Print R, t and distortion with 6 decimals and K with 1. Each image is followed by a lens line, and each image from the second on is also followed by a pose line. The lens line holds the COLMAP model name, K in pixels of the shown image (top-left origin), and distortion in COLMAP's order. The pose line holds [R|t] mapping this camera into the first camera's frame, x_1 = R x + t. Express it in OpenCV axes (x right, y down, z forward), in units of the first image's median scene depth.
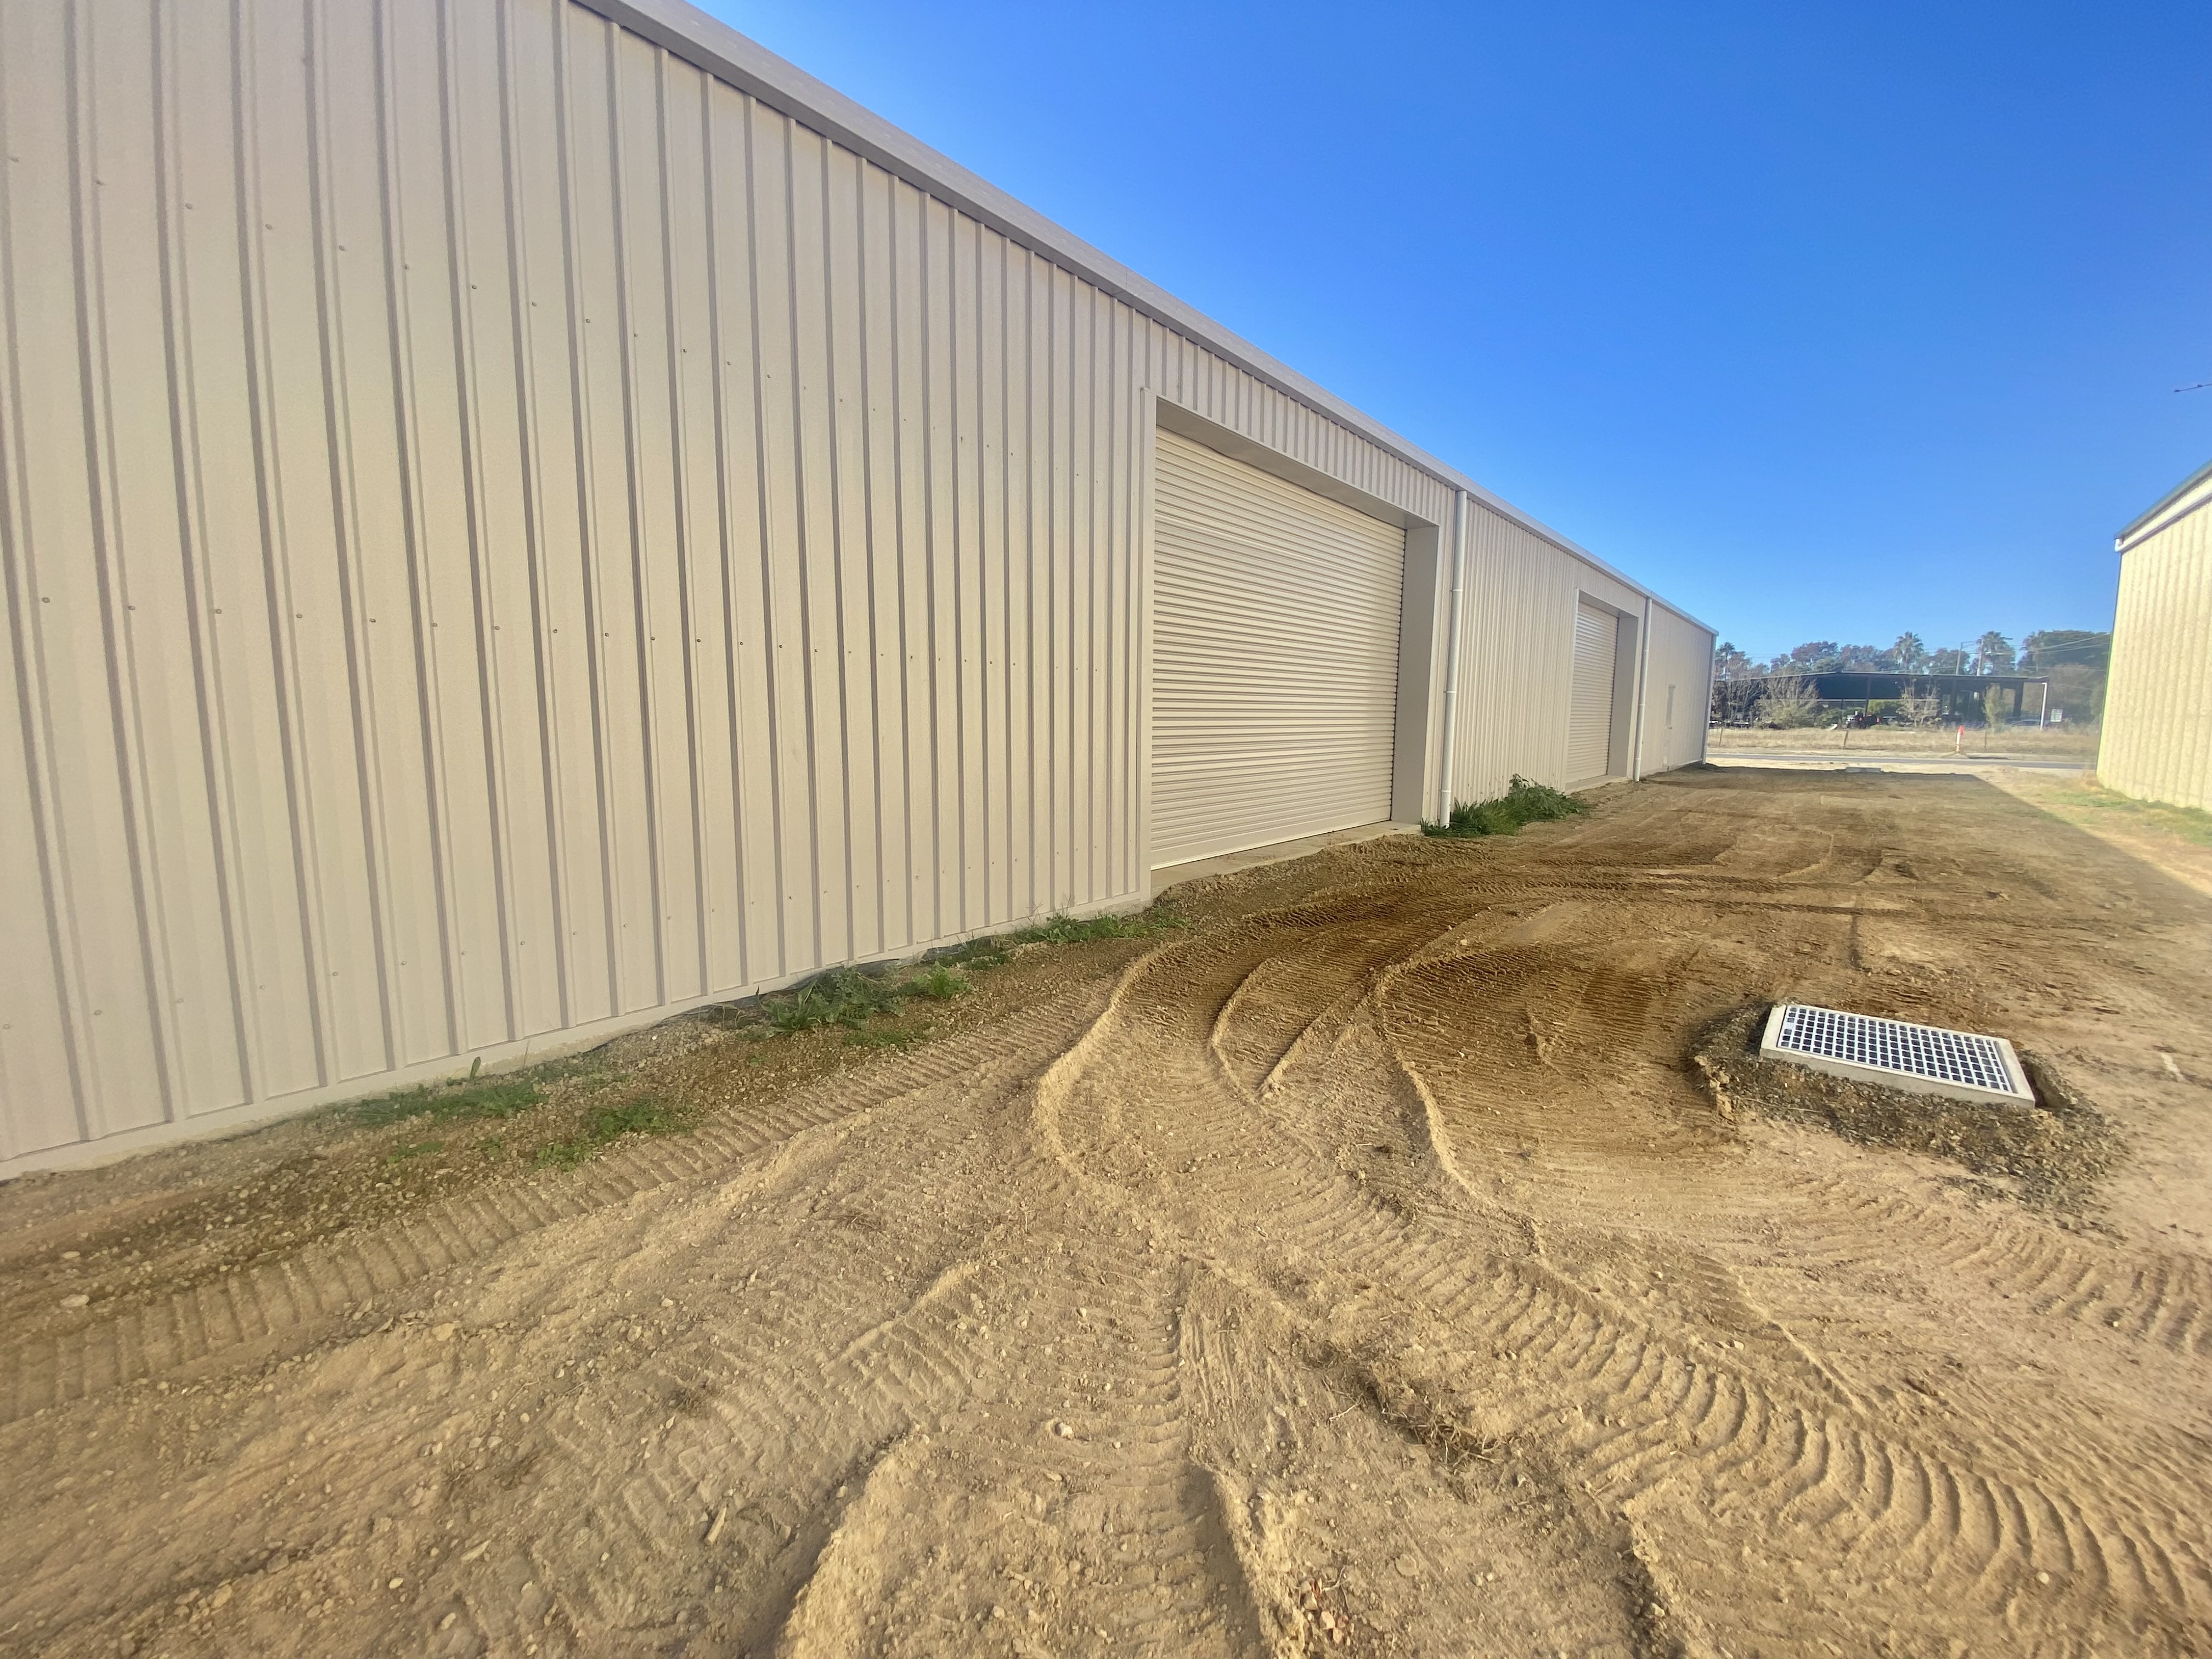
lens RADIAL K [[887.6, 0, 1113.5], [0, 887.6, 817.8], [0, 0, 1]] dist [-0.007363, -0.001921]
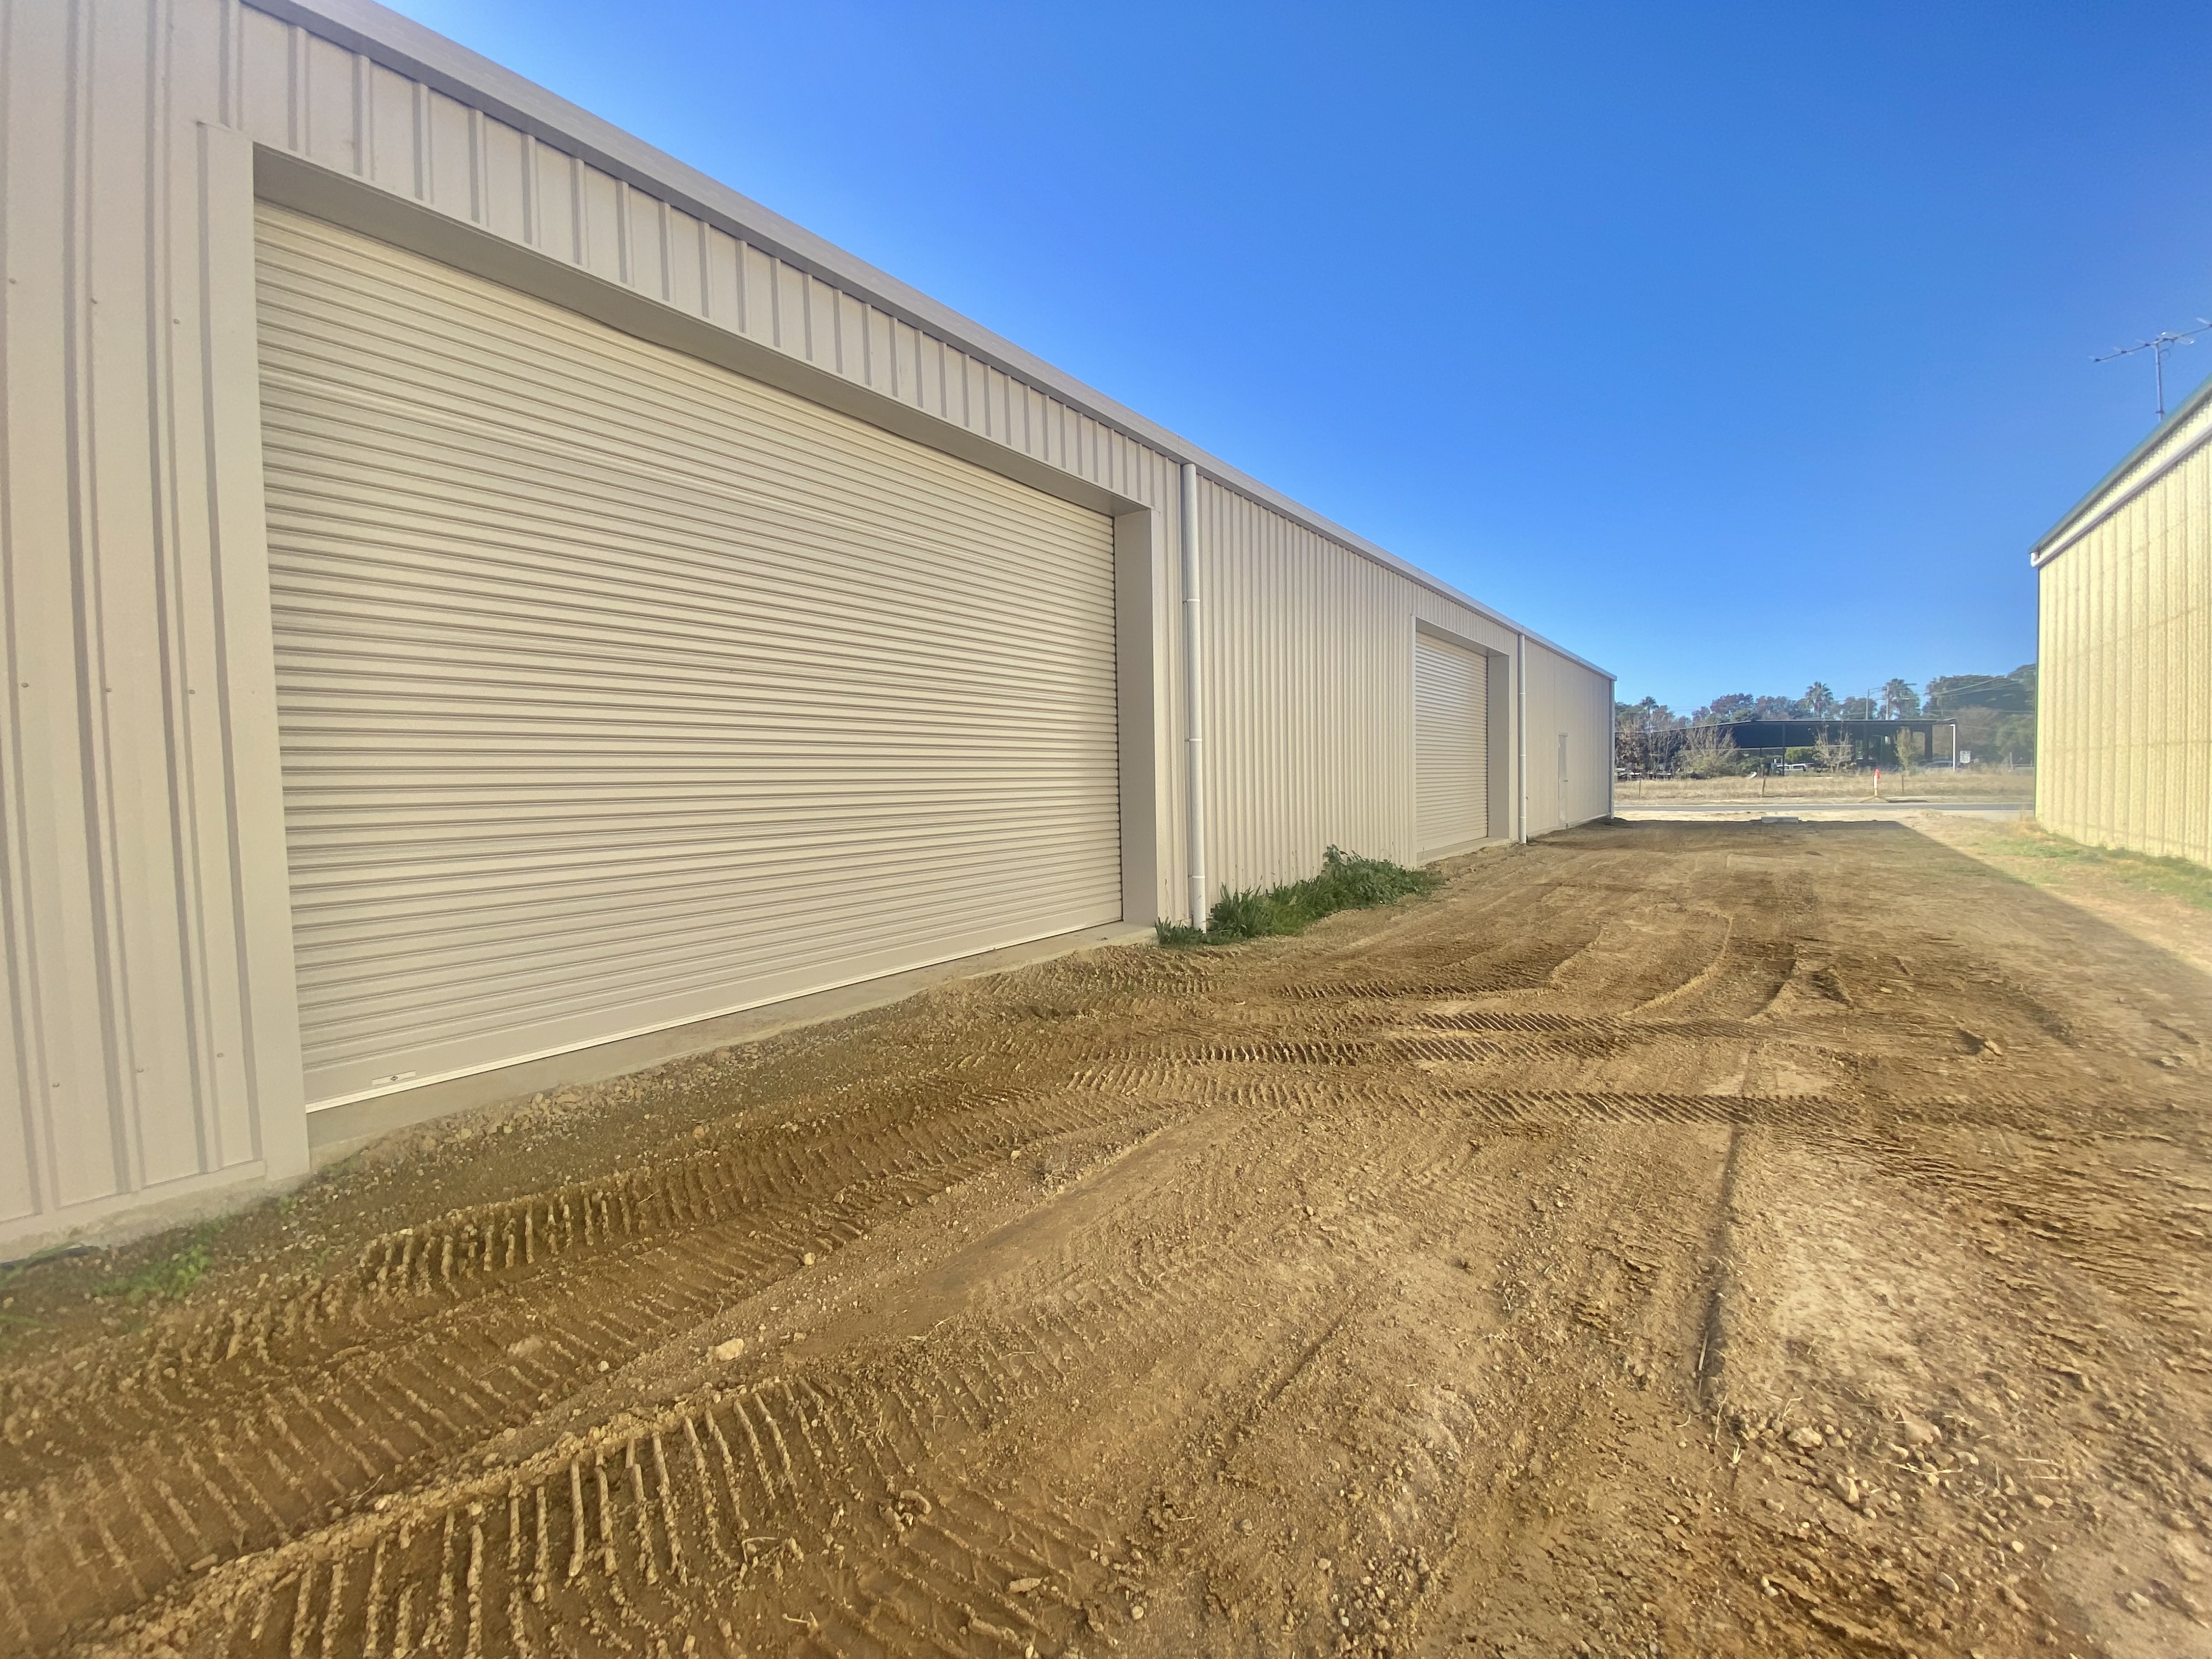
lens RADIAL K [[887.6, 0, 1095.5], [0, 887.6, 832.6], [0, 0, 1]] dist [-0.007363, -0.001921]
pose [[0.998652, -0.034033, 0.039199, 0.143313], [0.036418, 0.997422, -0.061831, -0.013954], [-0.036993, 0.063175, 0.997317, 0.154737]]
